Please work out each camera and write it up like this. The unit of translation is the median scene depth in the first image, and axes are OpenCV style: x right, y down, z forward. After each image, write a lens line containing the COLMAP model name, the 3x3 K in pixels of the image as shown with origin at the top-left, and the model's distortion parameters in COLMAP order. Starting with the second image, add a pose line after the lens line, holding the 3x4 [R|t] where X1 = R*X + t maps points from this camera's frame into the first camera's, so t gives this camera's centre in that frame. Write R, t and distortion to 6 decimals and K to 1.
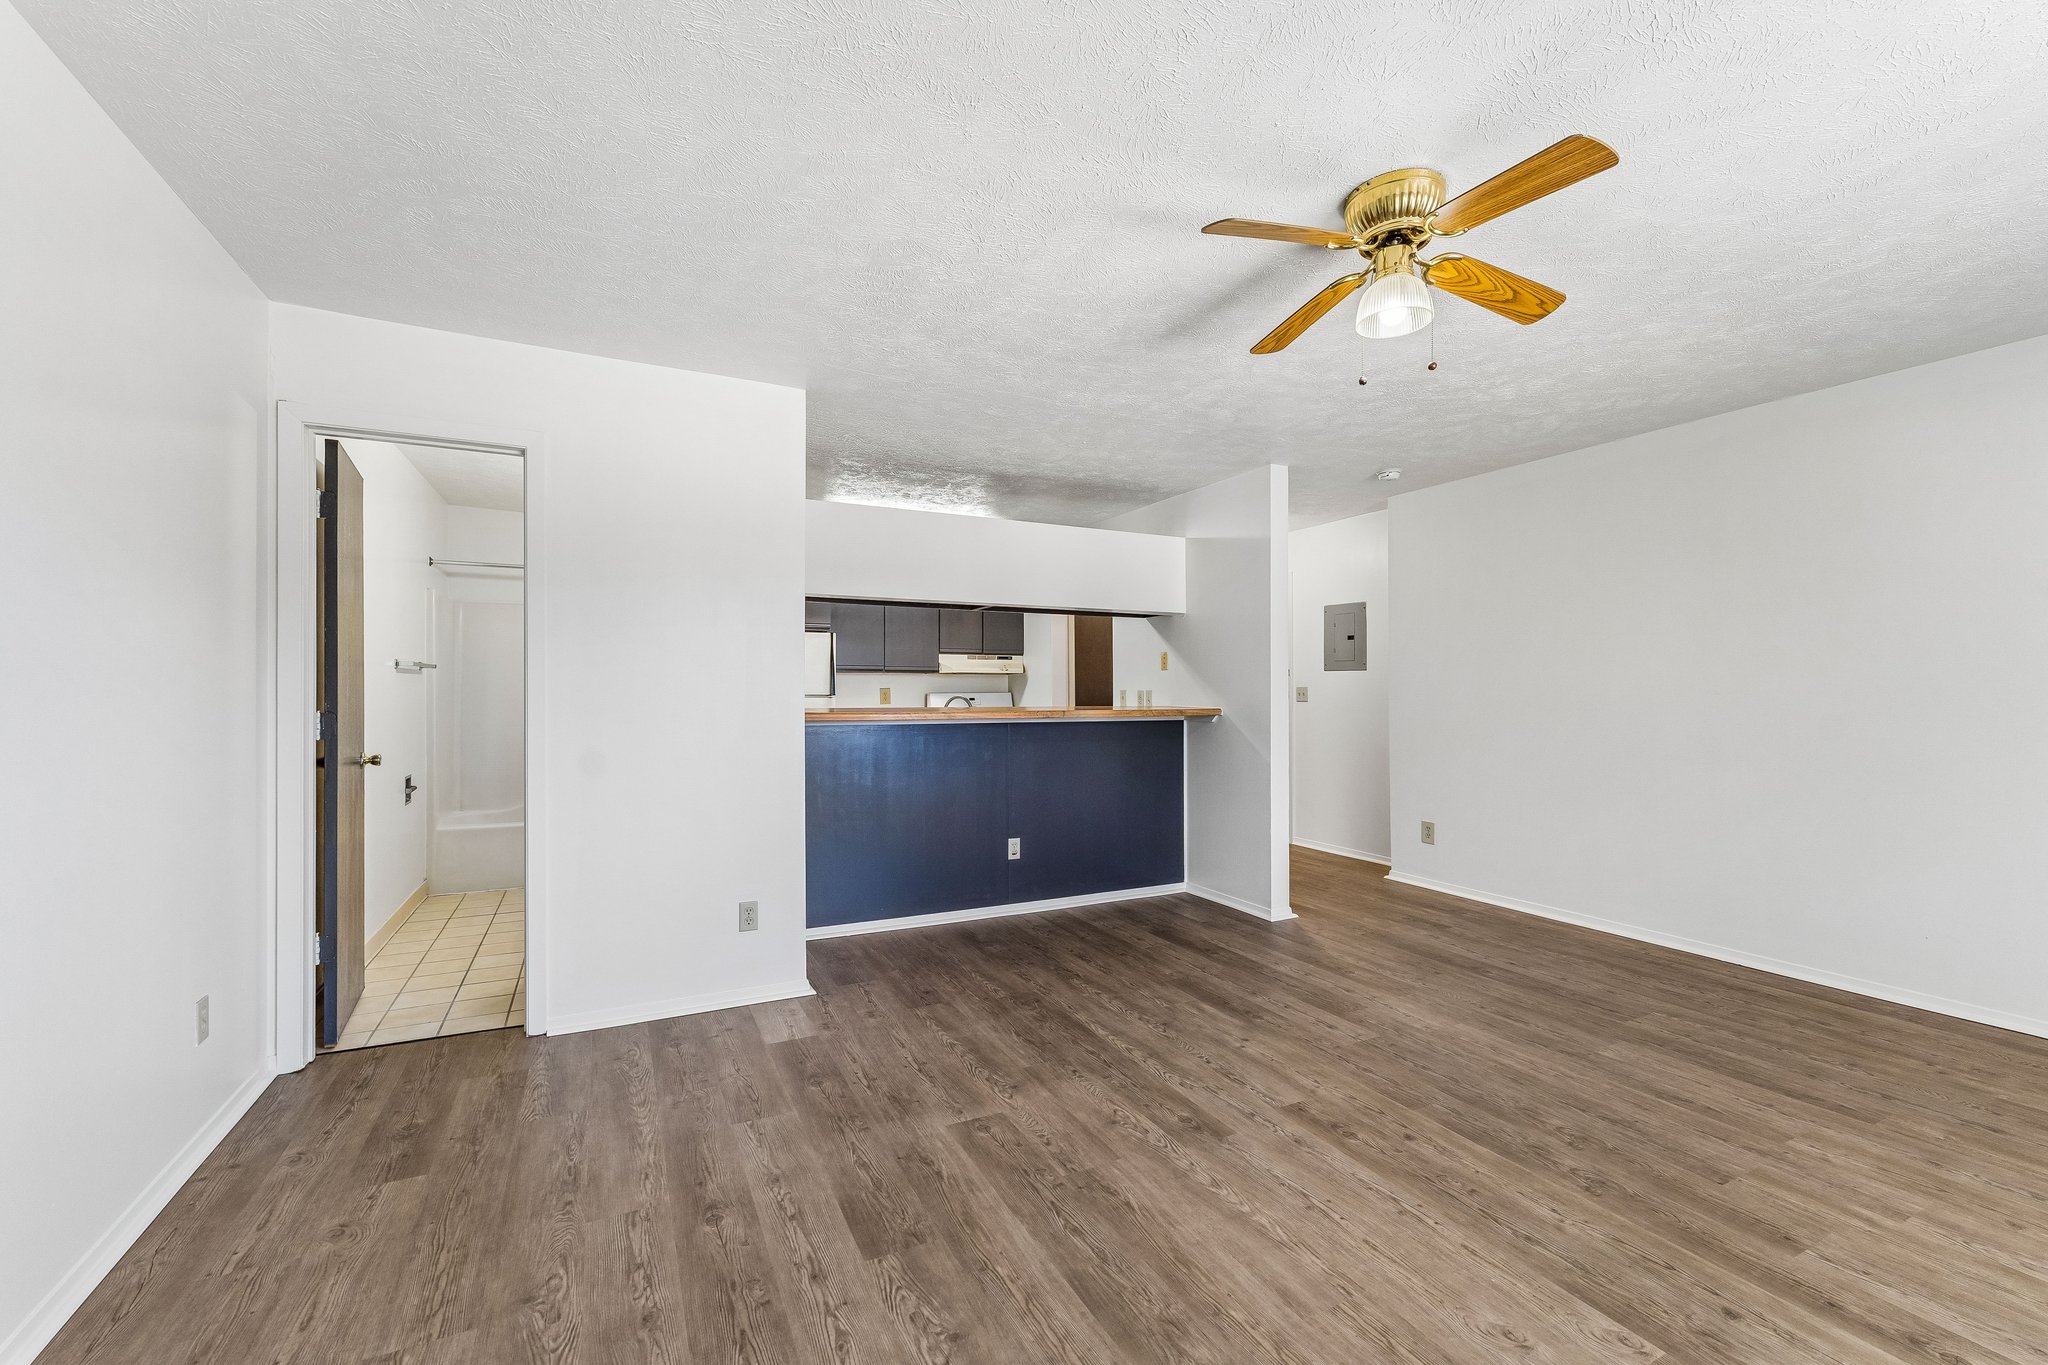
lens RADIAL K [[833.4, 0, 1026.6], [0, 833.4, 672.6], [0, 0, 1]] dist [-0.000906, -0.000573]
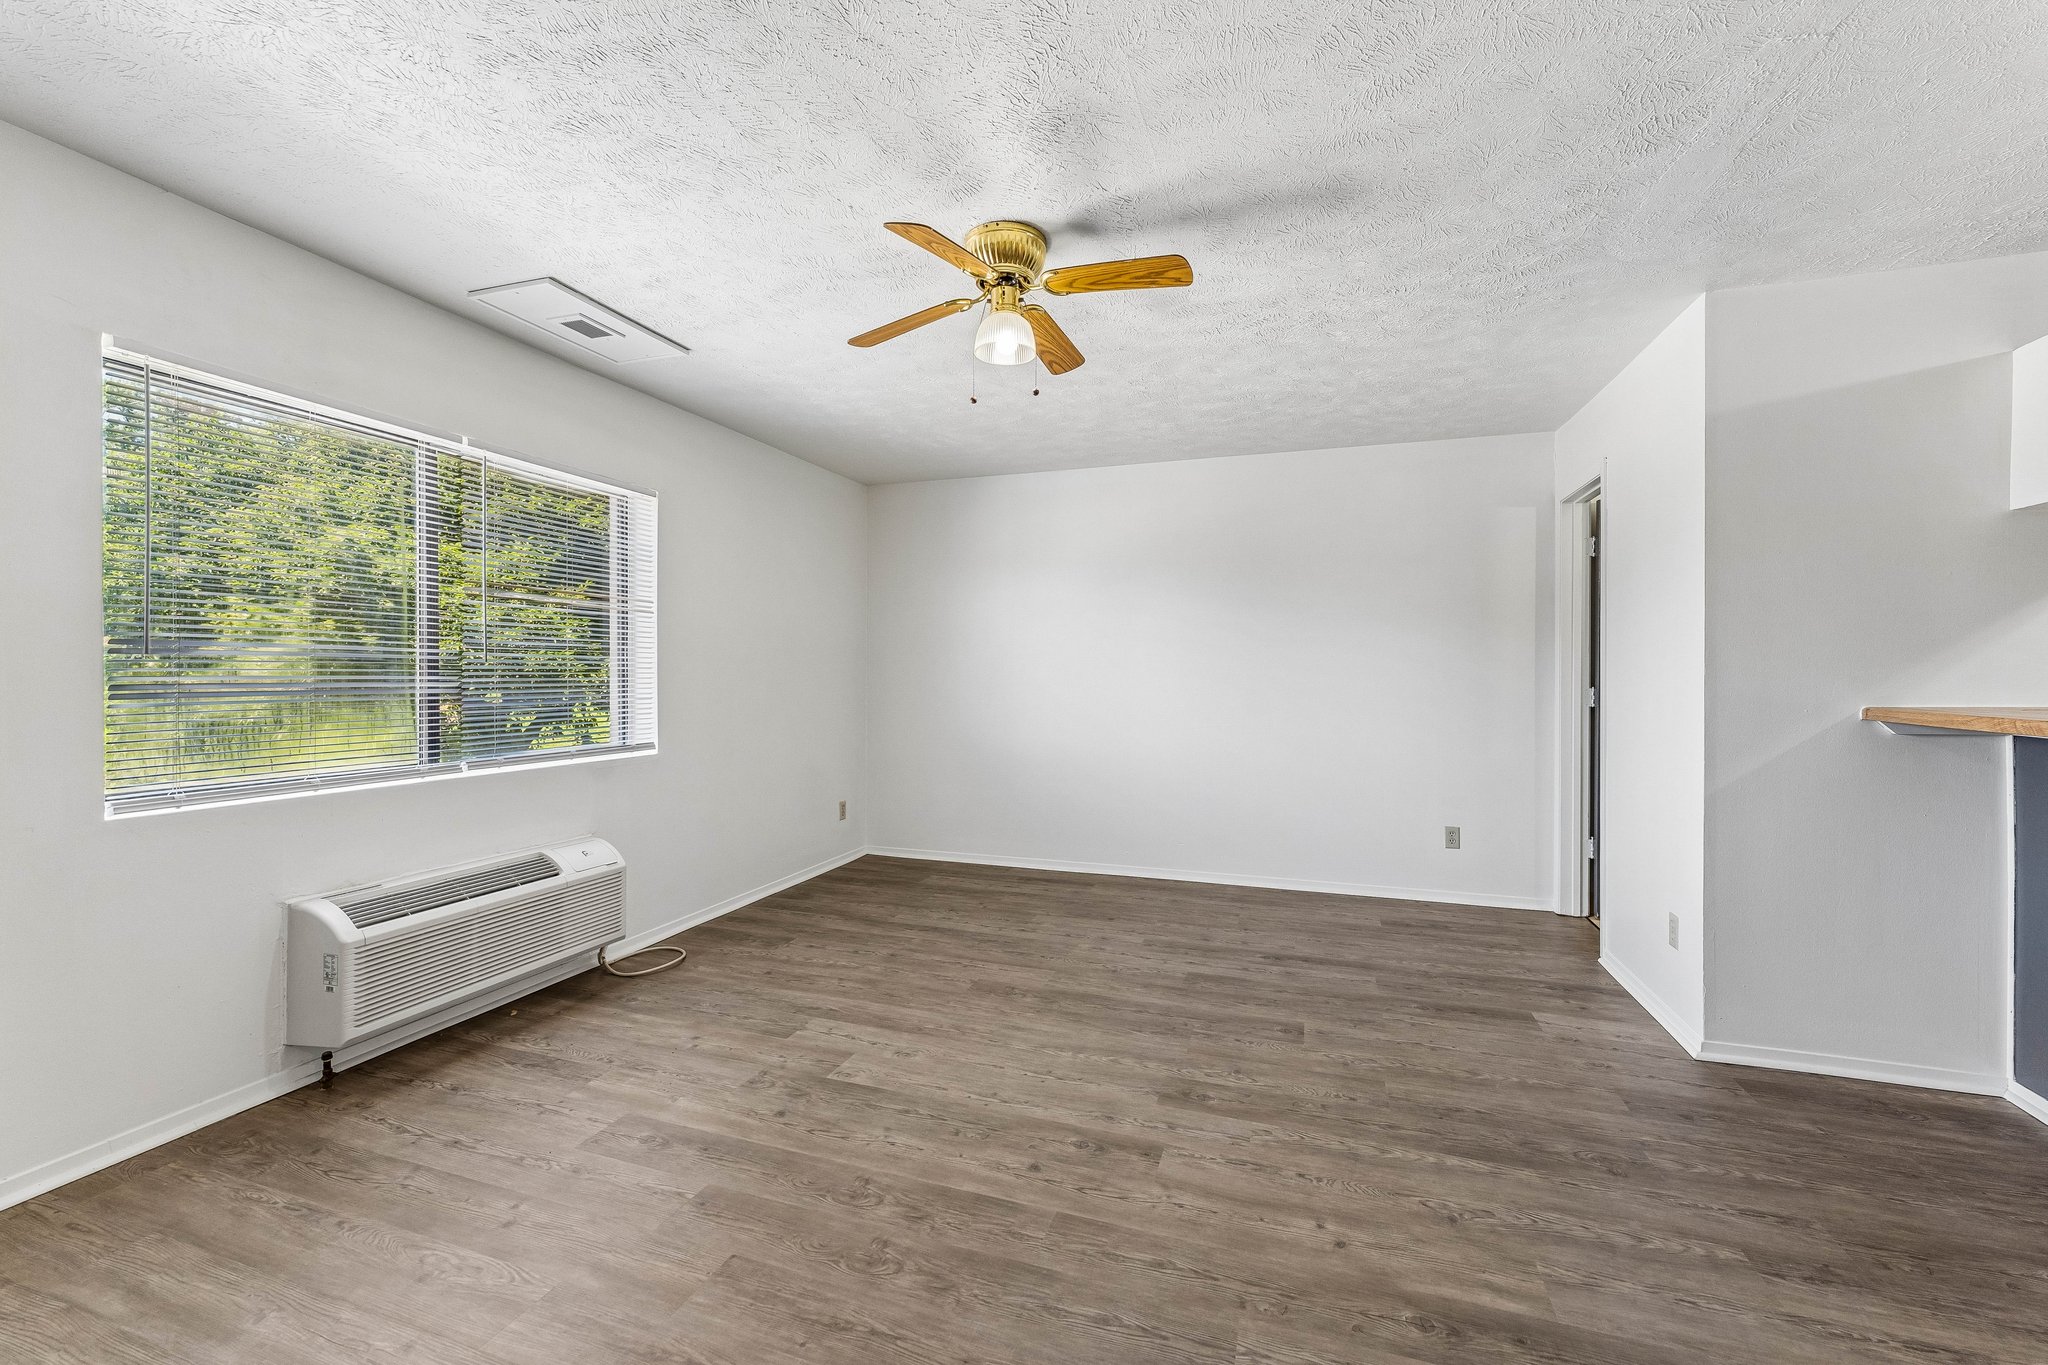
lens RADIAL K [[832.2, 0, 1024.0], [0, 832.2, 682.5], [0, 0, 1]] dist [0.001263, -0.000453]
pose [[-0.711648, 0.007826, -0.702493, 0.855677], [0.010967, 0.999940, 0.000030, 0.025902], [0.702451, -0.007683, -0.711691, 1.278186]]
